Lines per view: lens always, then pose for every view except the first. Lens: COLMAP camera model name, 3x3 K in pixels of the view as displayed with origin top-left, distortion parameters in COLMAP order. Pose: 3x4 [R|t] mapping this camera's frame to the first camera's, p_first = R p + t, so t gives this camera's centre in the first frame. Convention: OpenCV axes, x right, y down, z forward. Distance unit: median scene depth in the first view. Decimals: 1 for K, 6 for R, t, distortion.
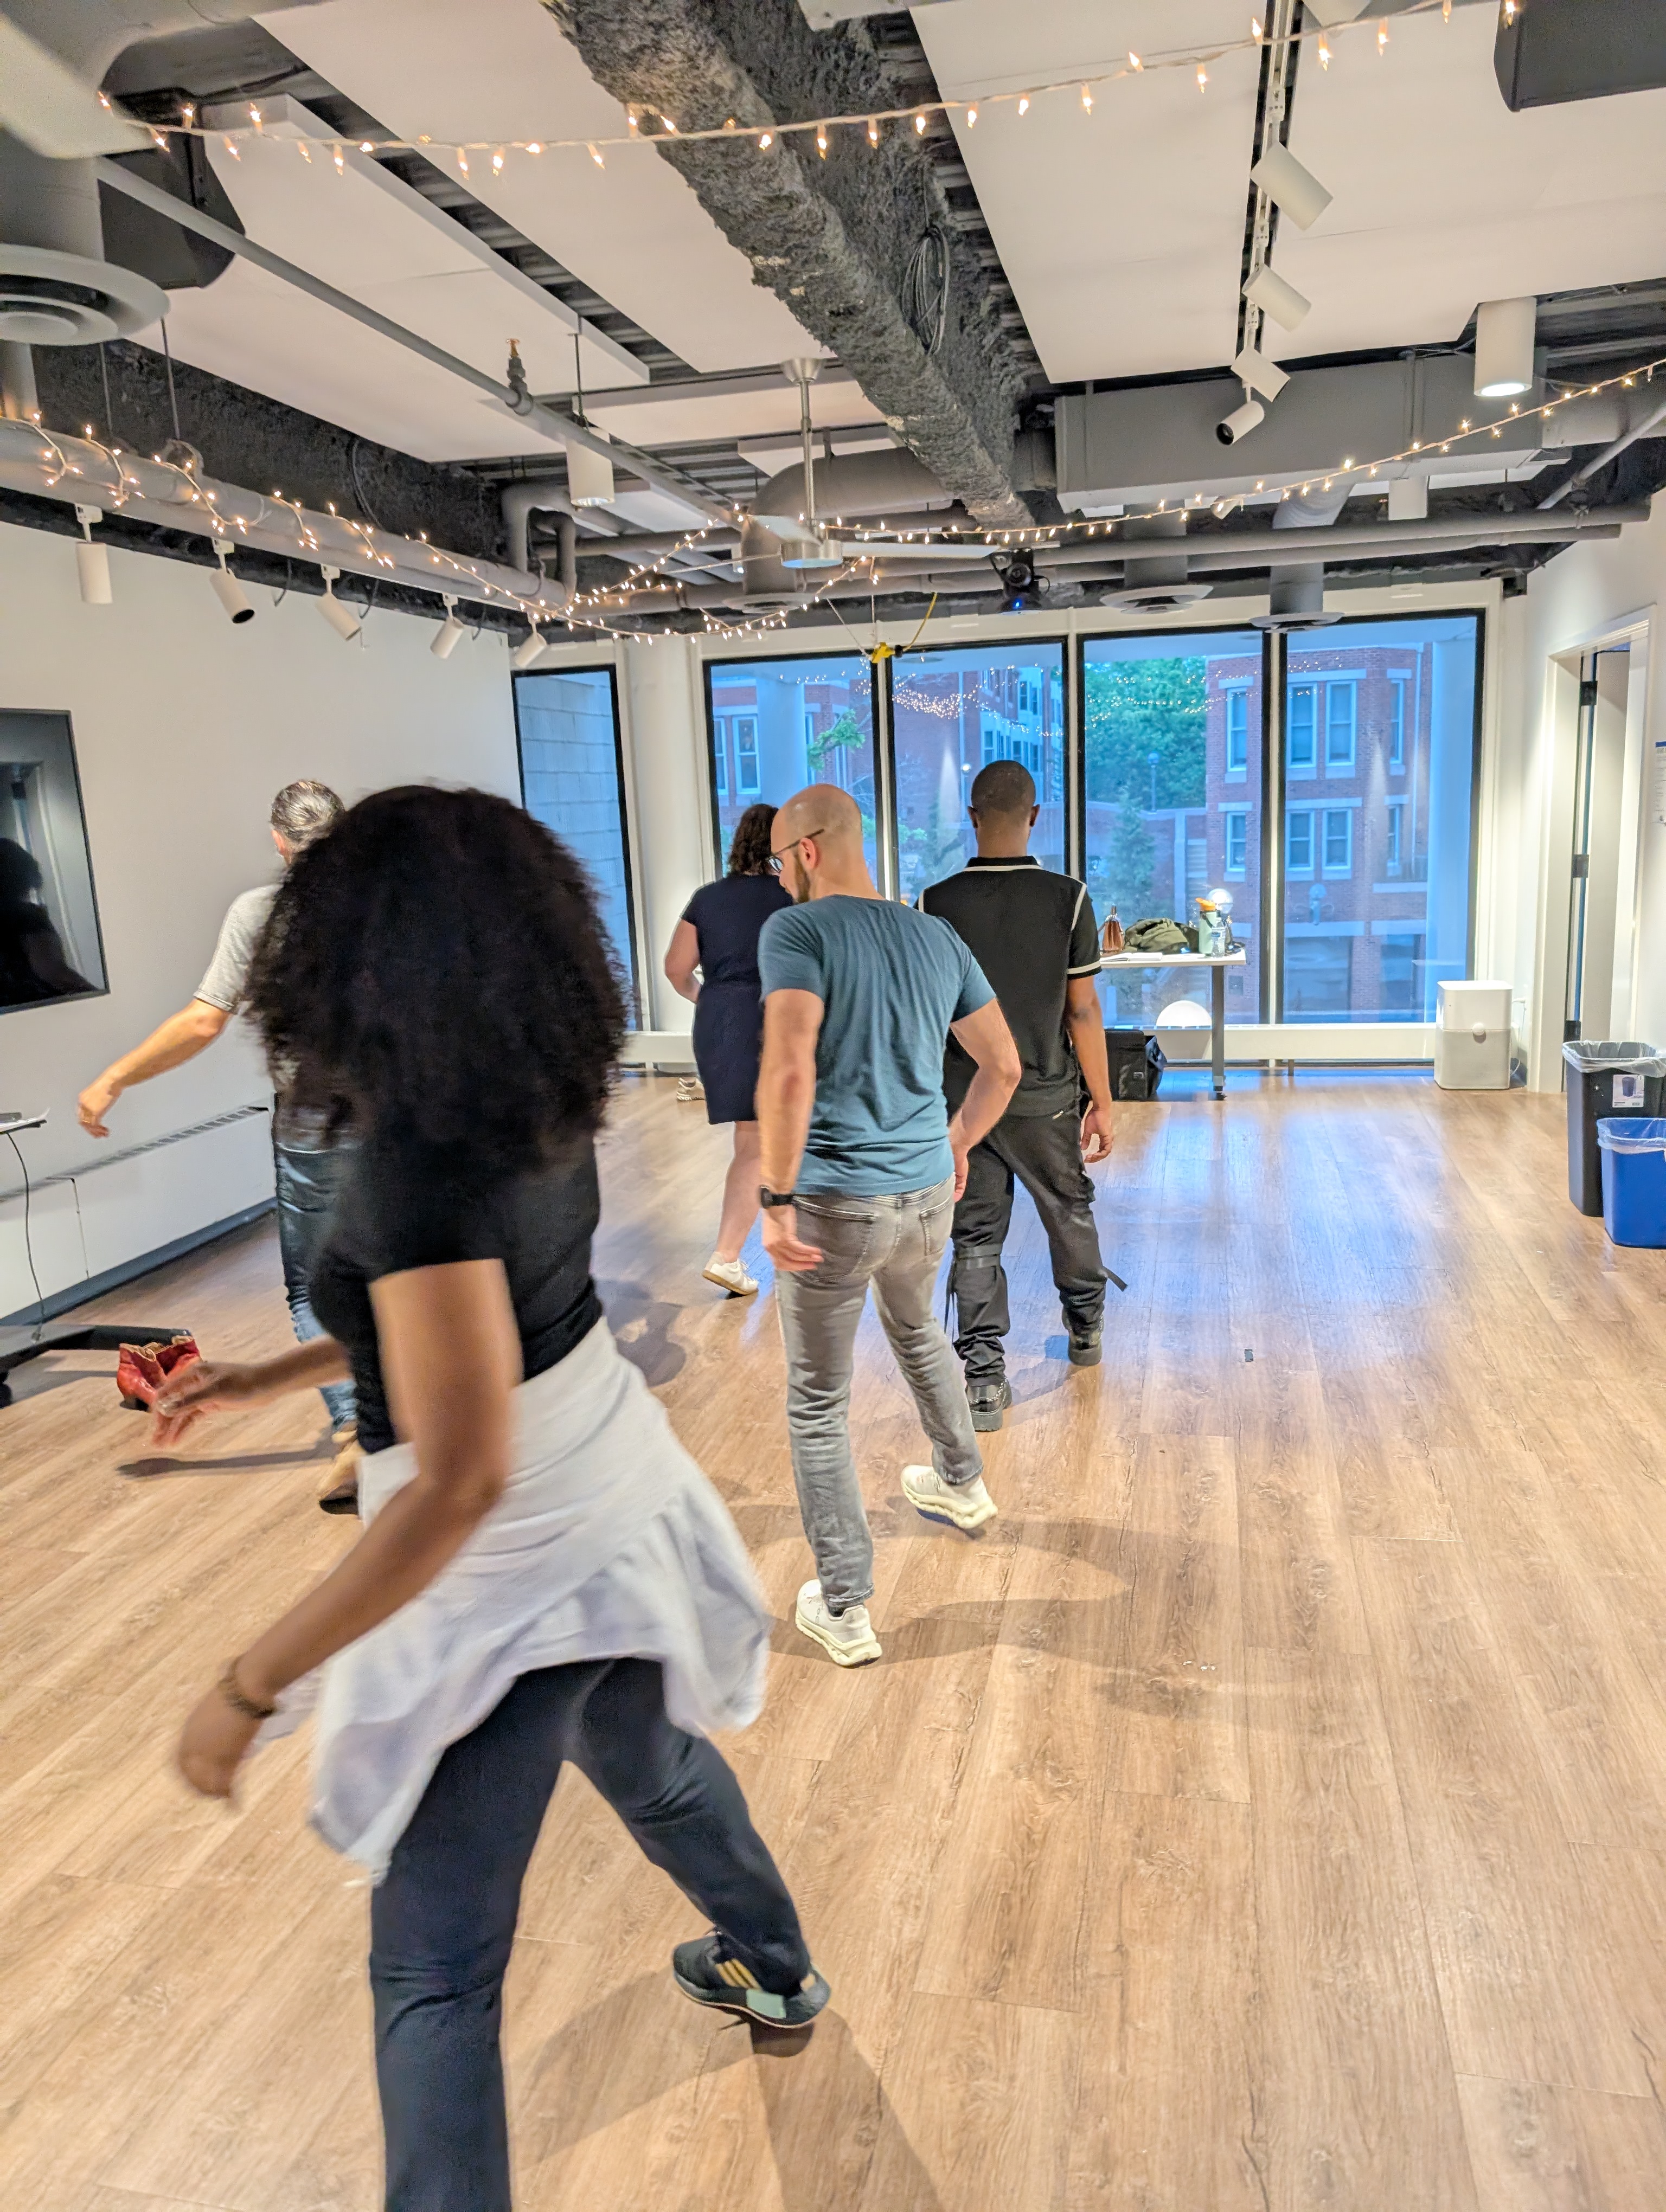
lens RADIAL K [[1580.1, 0, 828.6], [0, 1580.1, 1104.7], [0, 0, 1]] dist [0.014065, -0.002635]
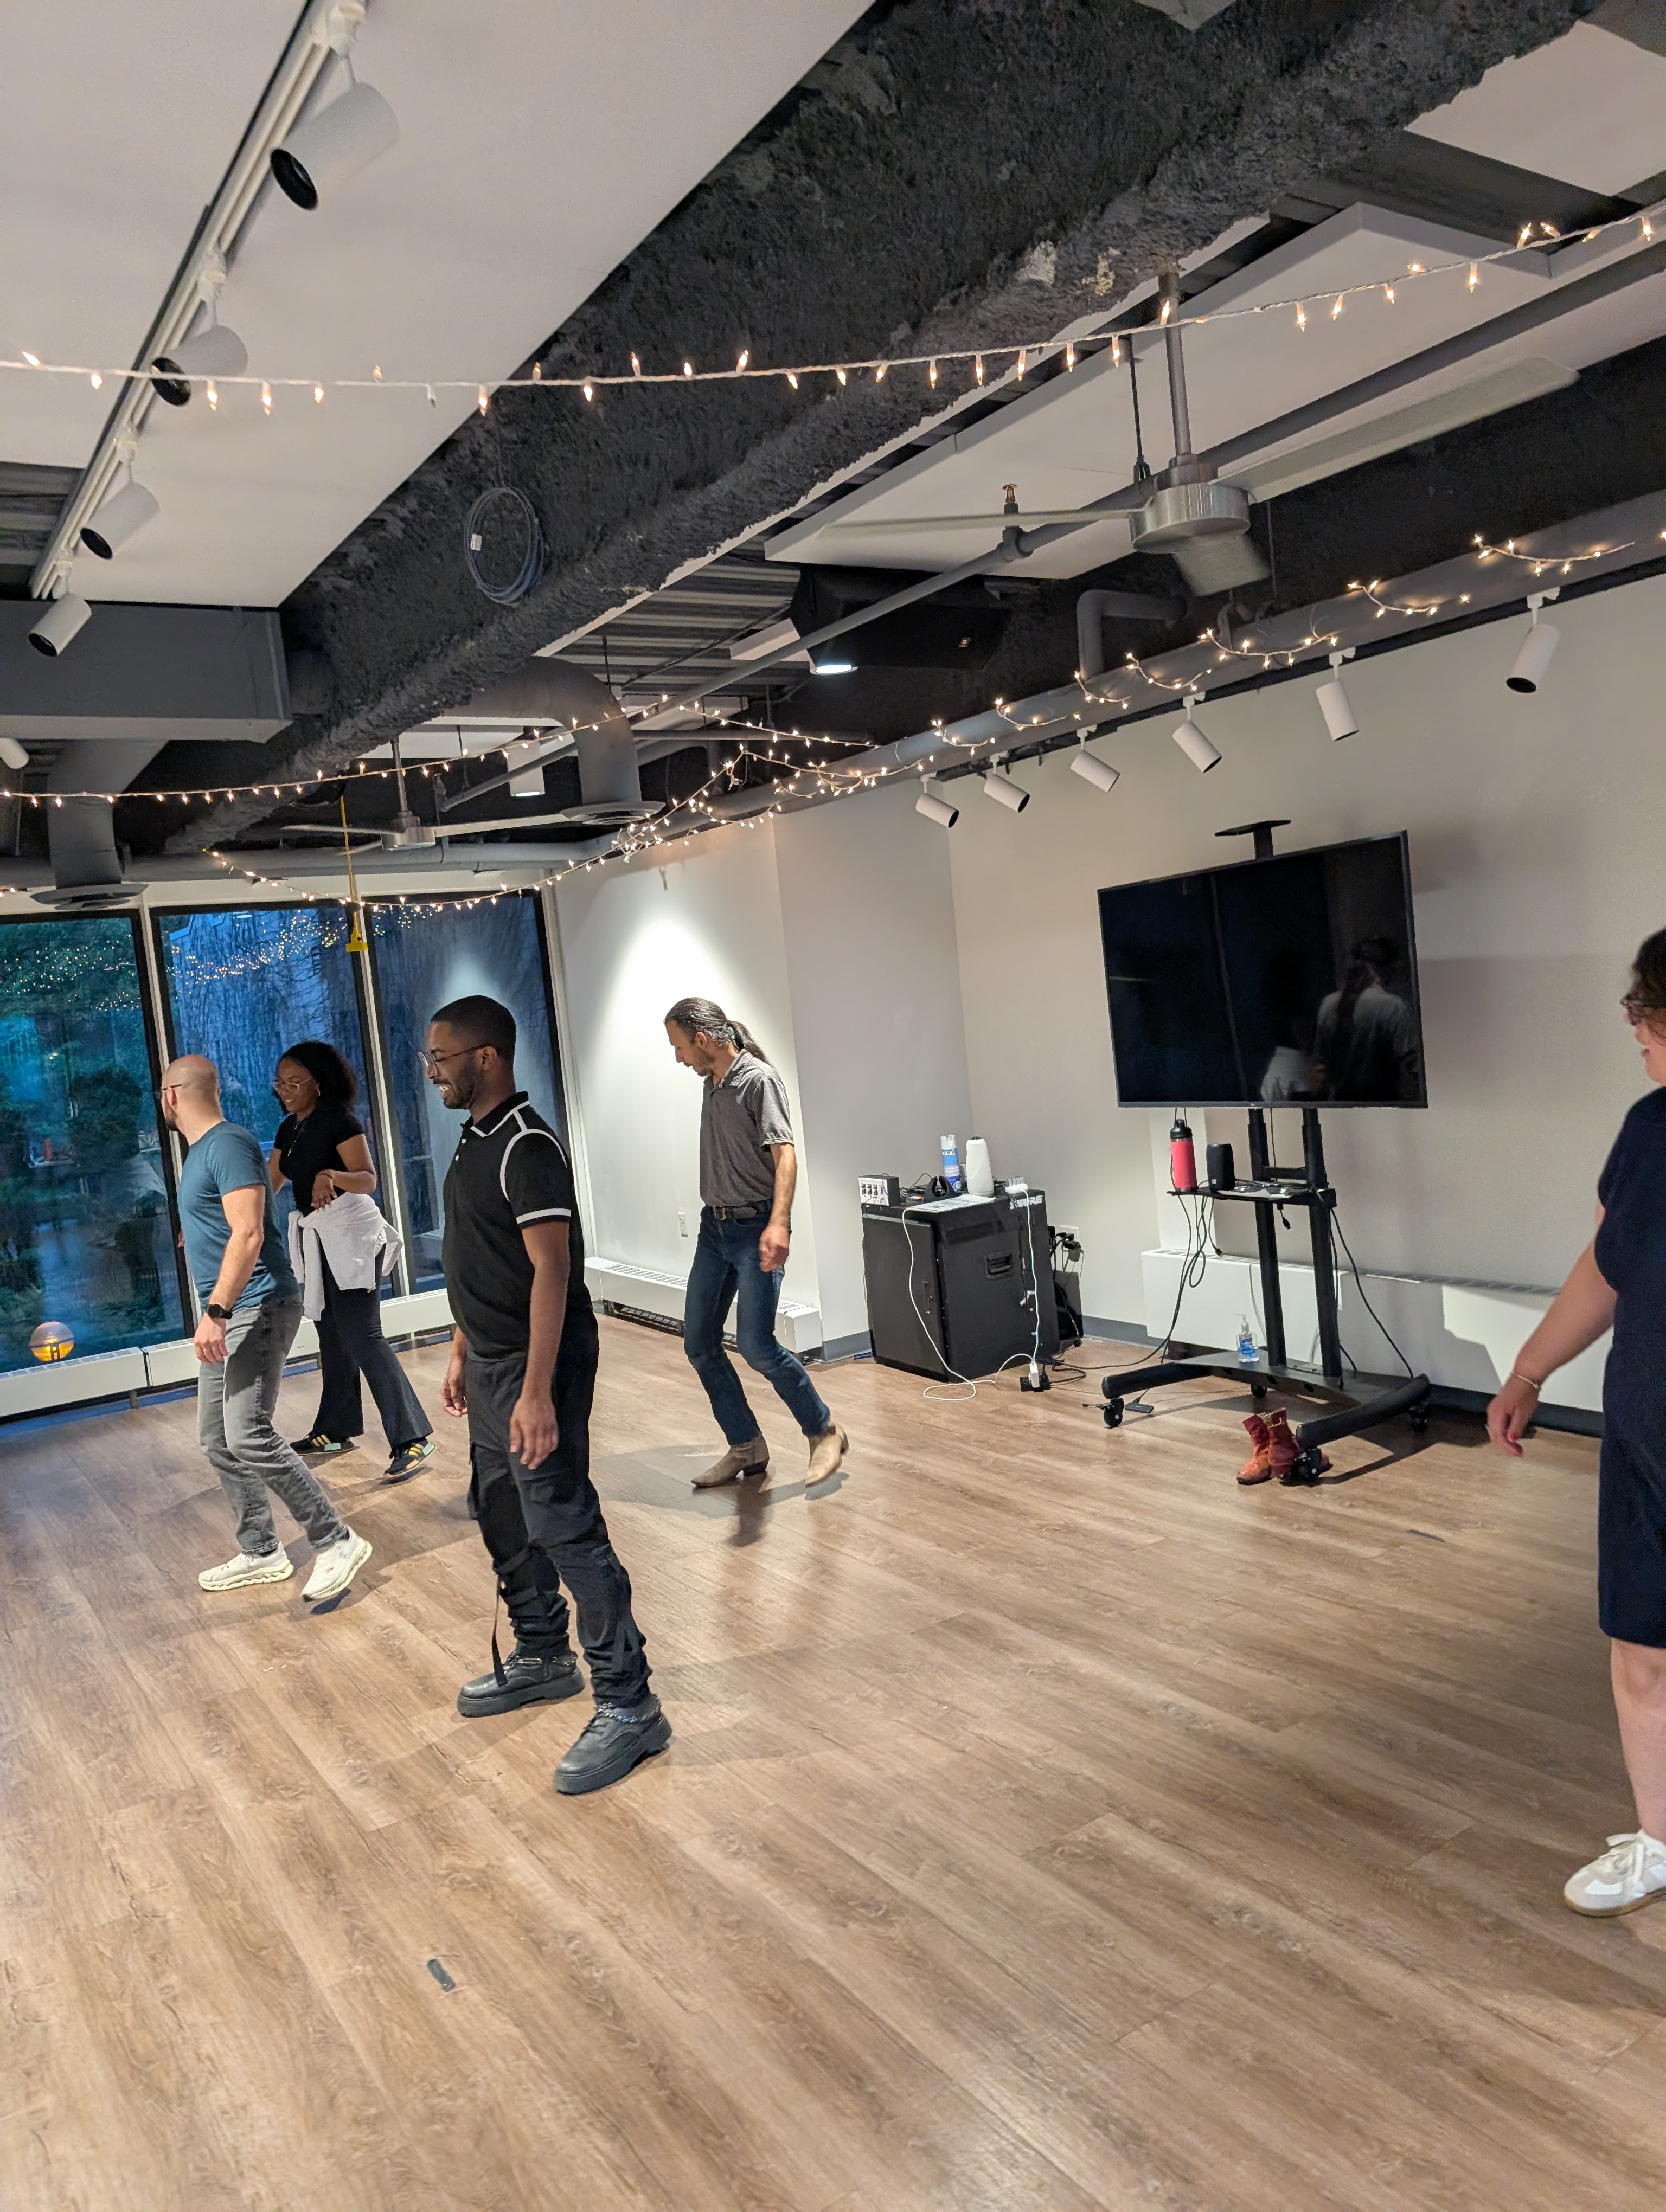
lens RADIAL K [[1580.1, 0, 818.1], [0, 1580.1, 1109.8], [0, 0, 1]] dist [0.014065, -0.002635]
pose [[-0.681705, 0.165594, -0.712641, 0.641535], [-0.007778, 0.972354, 0.233383, -0.367407], [0.731586, 0.164641, -0.661571, 1.702457]]
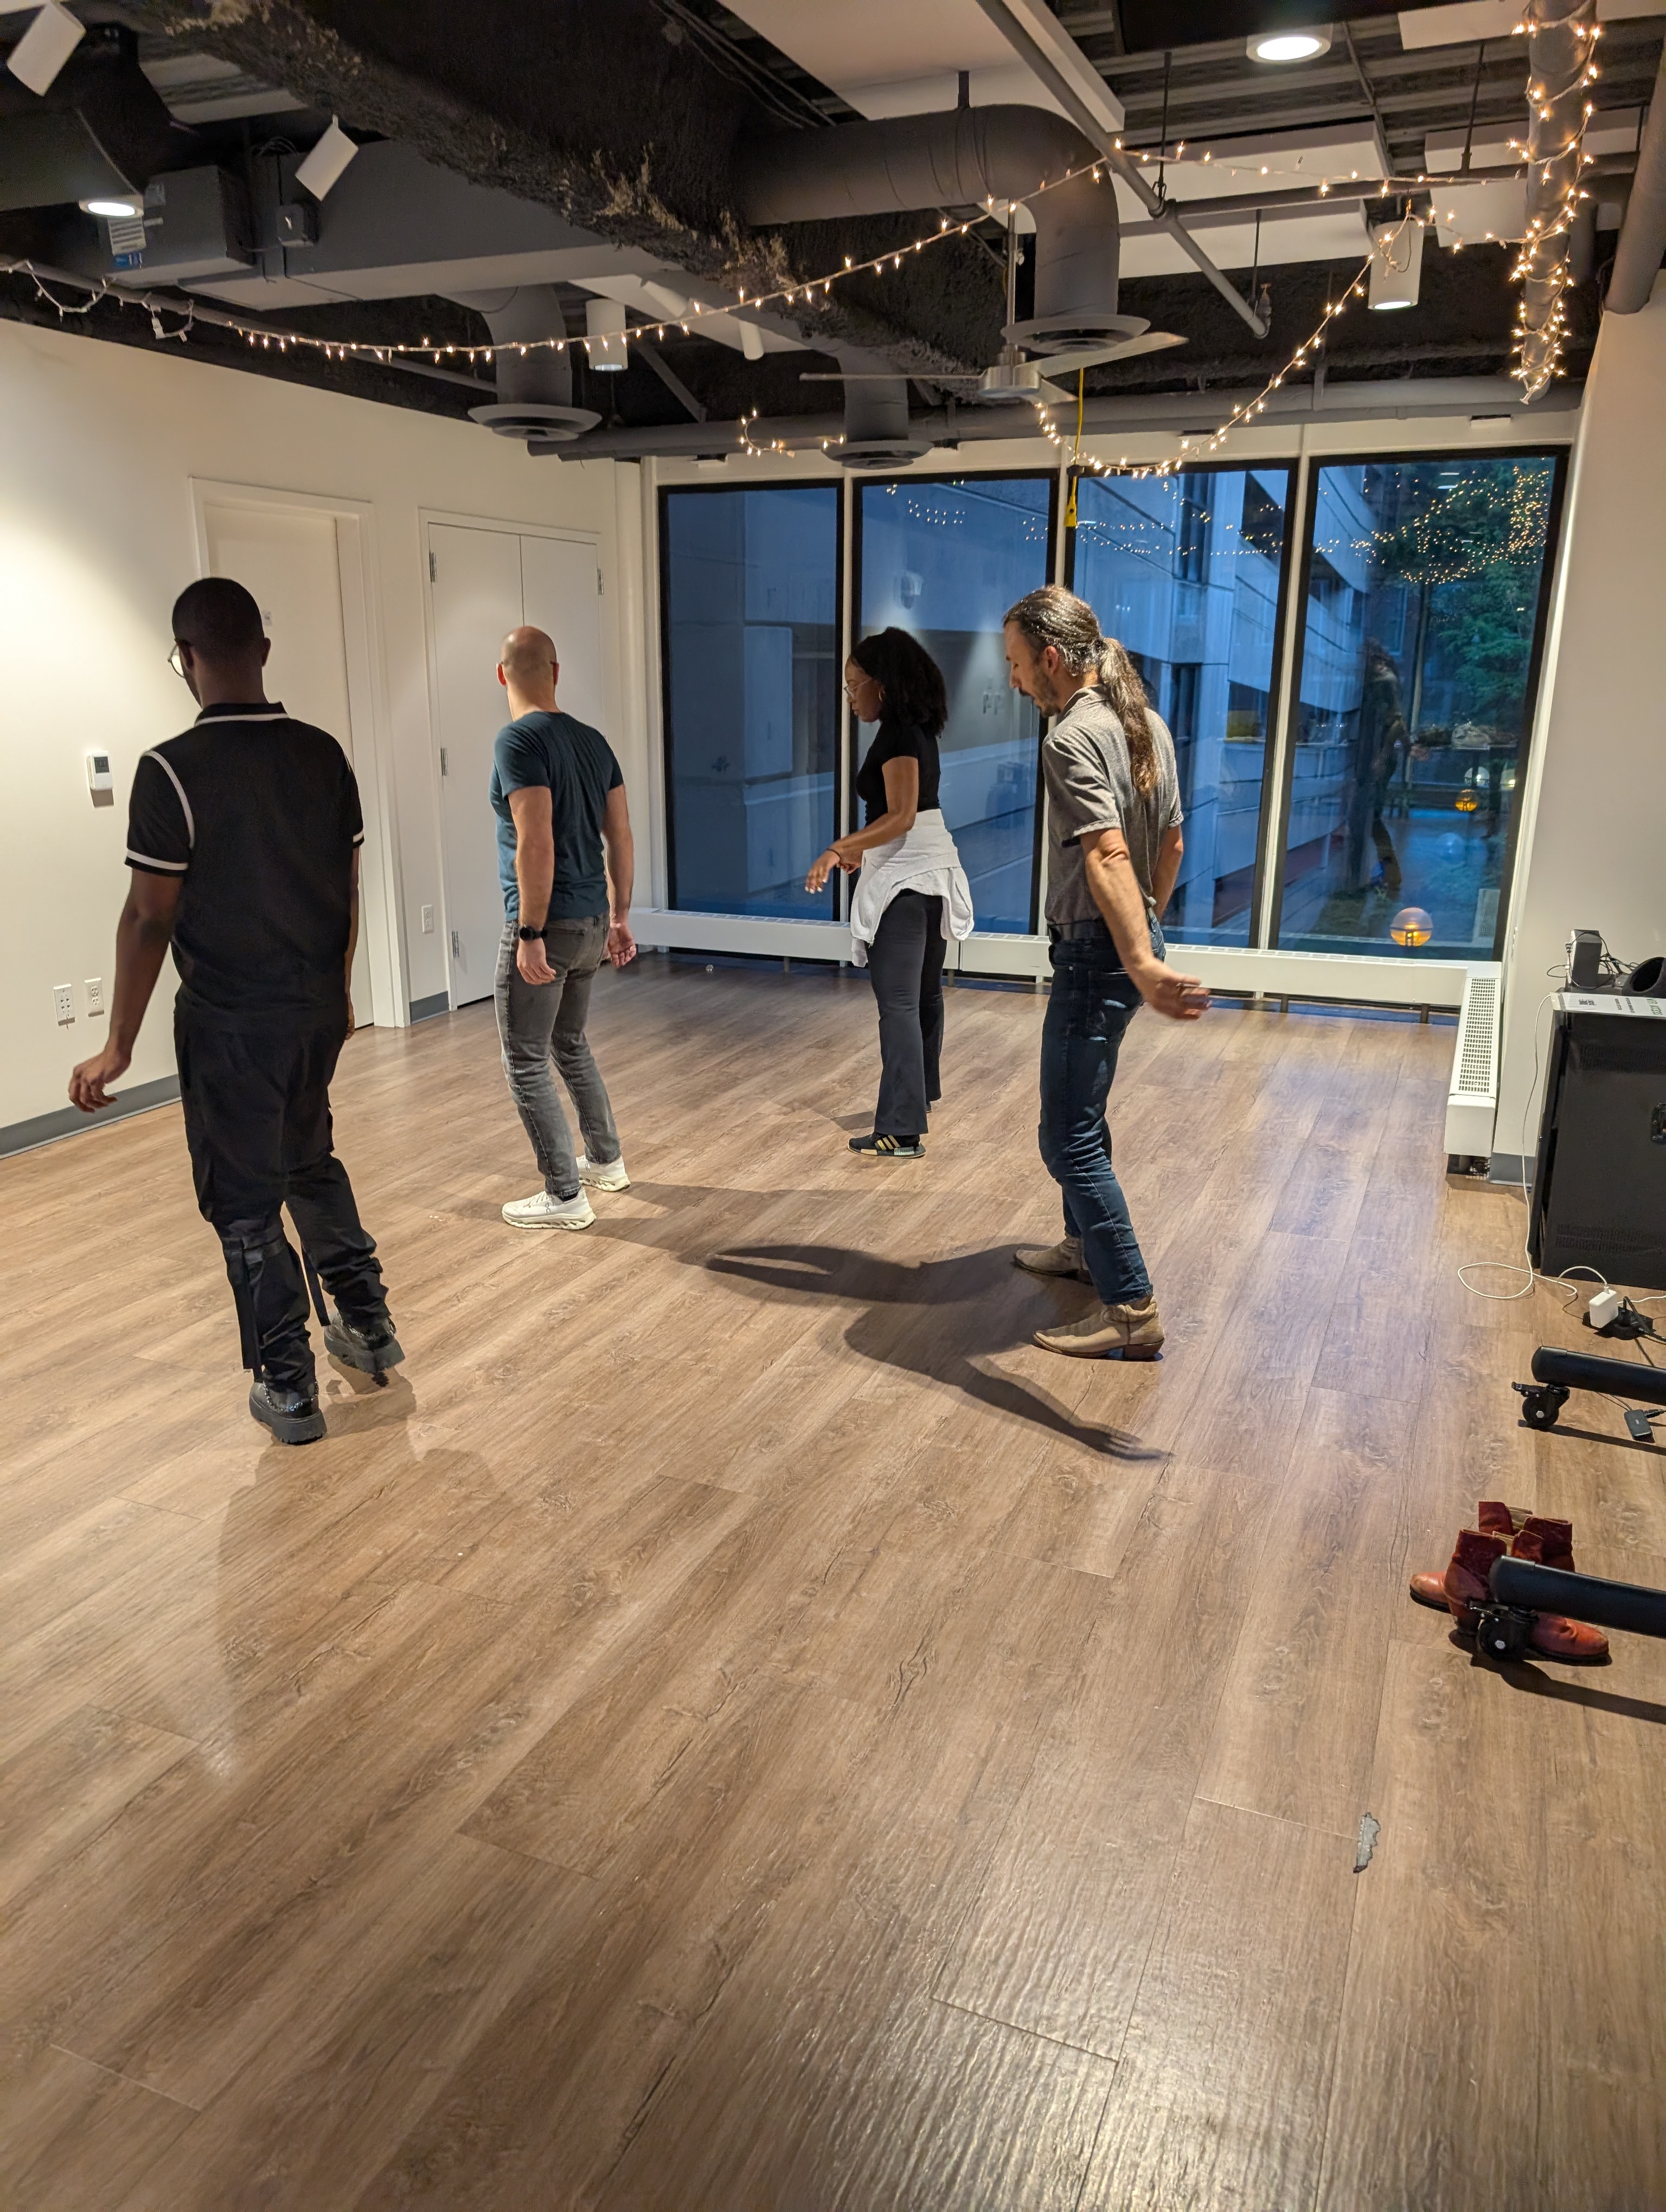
lens RADIAL K [[1580.1, 0, 825.4], [0, 1580.1, 1116.8], [0, 0, 1]] dist [0.014065, -0.002635]
pose [[-0.983260, -0.002451, 0.182192, -0.326112], [0.079998, 0.892578, 0.443740, -0.311161], [-0.163708, 0.450887, -0.877440, 1.734085]]
